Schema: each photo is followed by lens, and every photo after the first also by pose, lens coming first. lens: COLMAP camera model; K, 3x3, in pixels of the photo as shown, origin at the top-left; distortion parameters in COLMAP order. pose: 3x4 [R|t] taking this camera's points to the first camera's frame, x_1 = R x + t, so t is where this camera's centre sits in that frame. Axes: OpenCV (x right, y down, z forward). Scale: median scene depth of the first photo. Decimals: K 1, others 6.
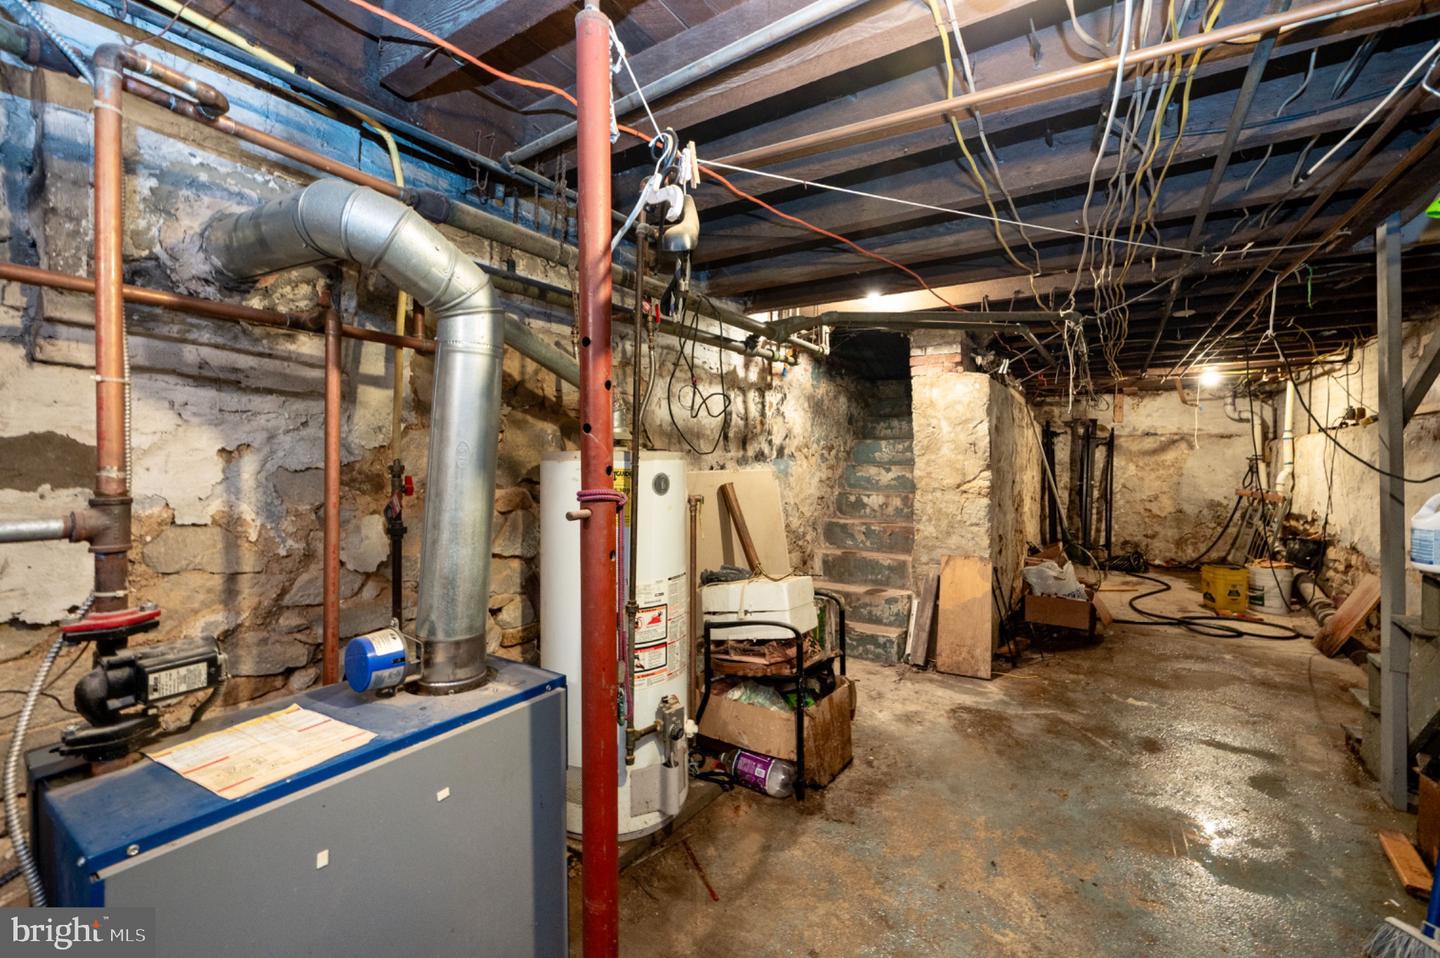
lens RADIAL K [[587.2, 0, 745.0], [0, 587.2, 463.3], [0, 0, 1]] dist [-0.000543, -0.000055]
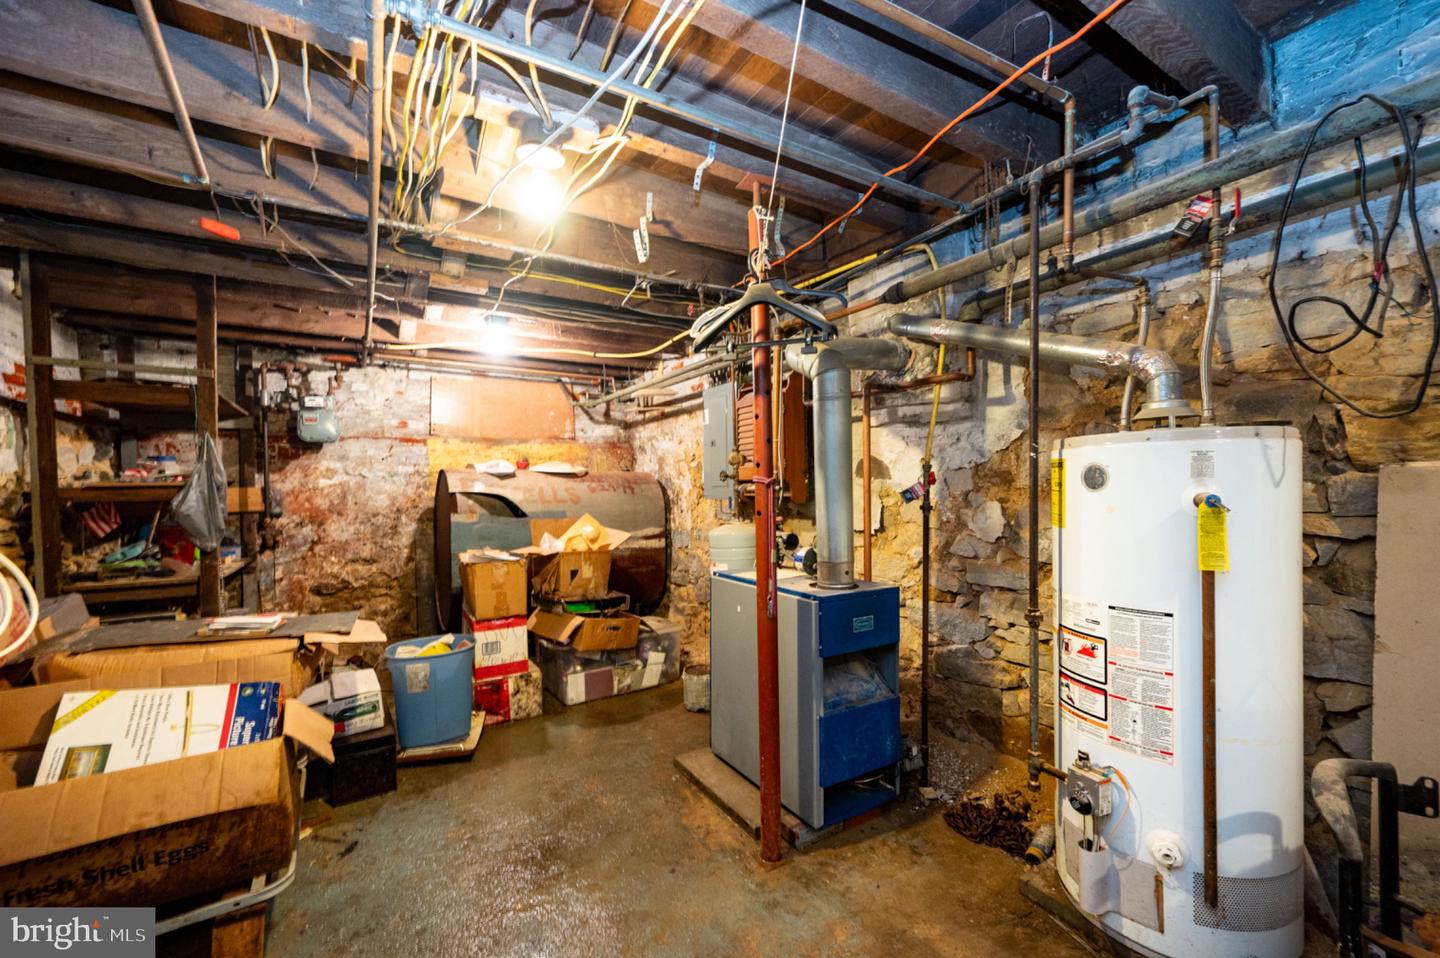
lens RADIAL K [[578.9, 0, 714.5], [0, 578.9, 495.6], [0, 0, 1]] dist [-0.002007, -0.000307]
pose [[-0.448340, 0.018459, -0.893673, 0.740264], [0.014557, 0.999805, 0.013348, 0.041903], [0.893745, -0.007025, -0.448521, 0.892931]]
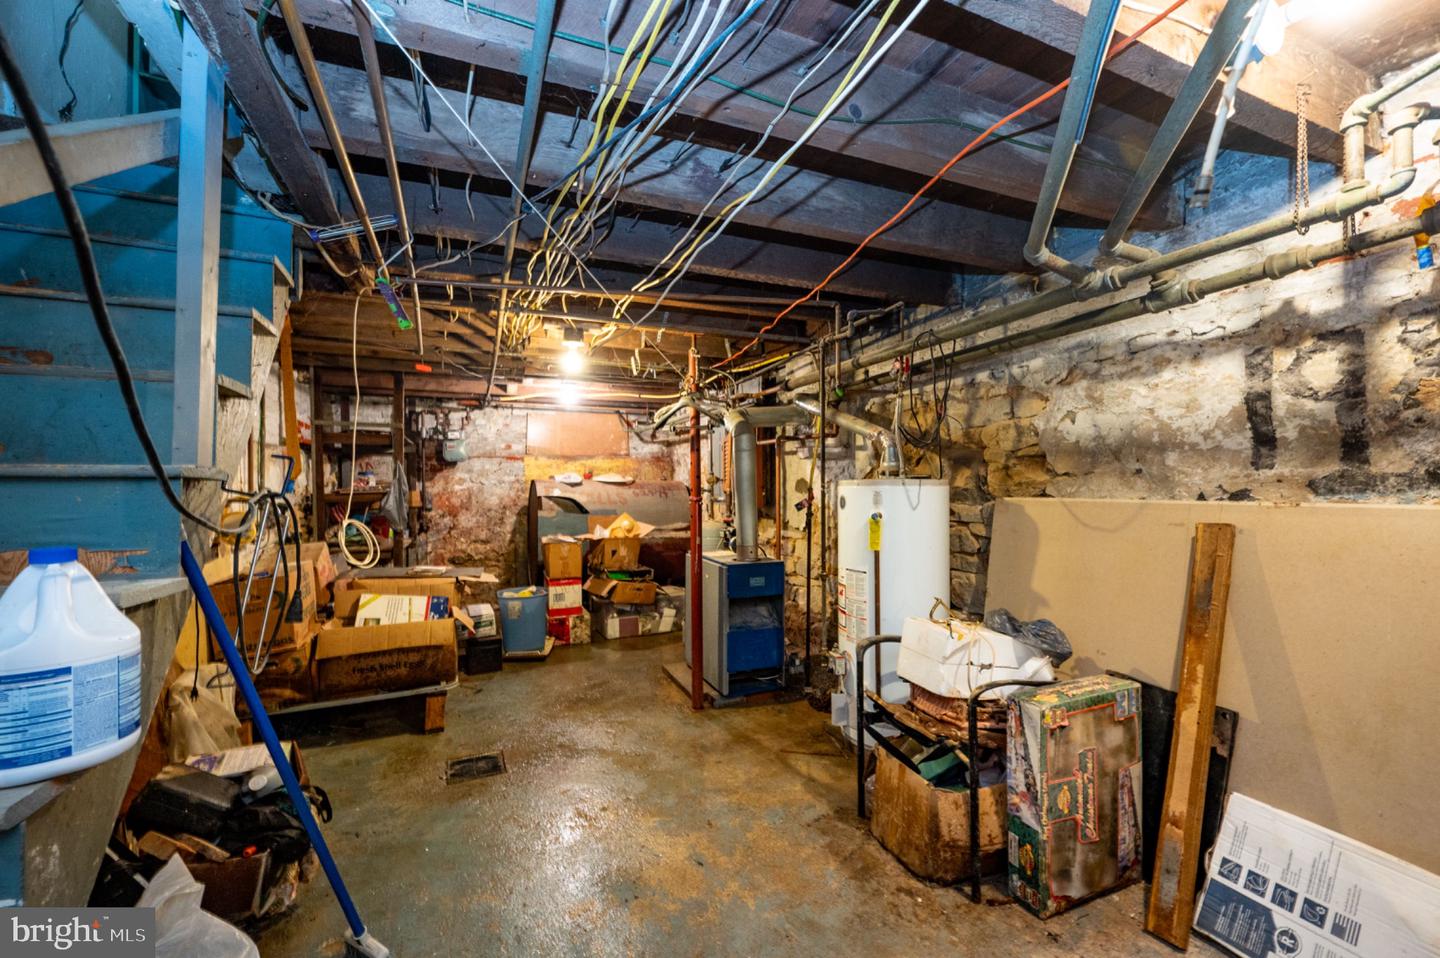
lens RADIAL K [[583.8, 0, 718.6], [0, 583.8, 485.3], [0, 0, 1]] dist [0.000193, 0.000016]
pose [[-0.573483, 0.006080, -0.819195, 1.226082], [0.004383, 0.999981, 0.004353, -0.014674], [0.819206, -0.001094, -0.573499, 1.577470]]
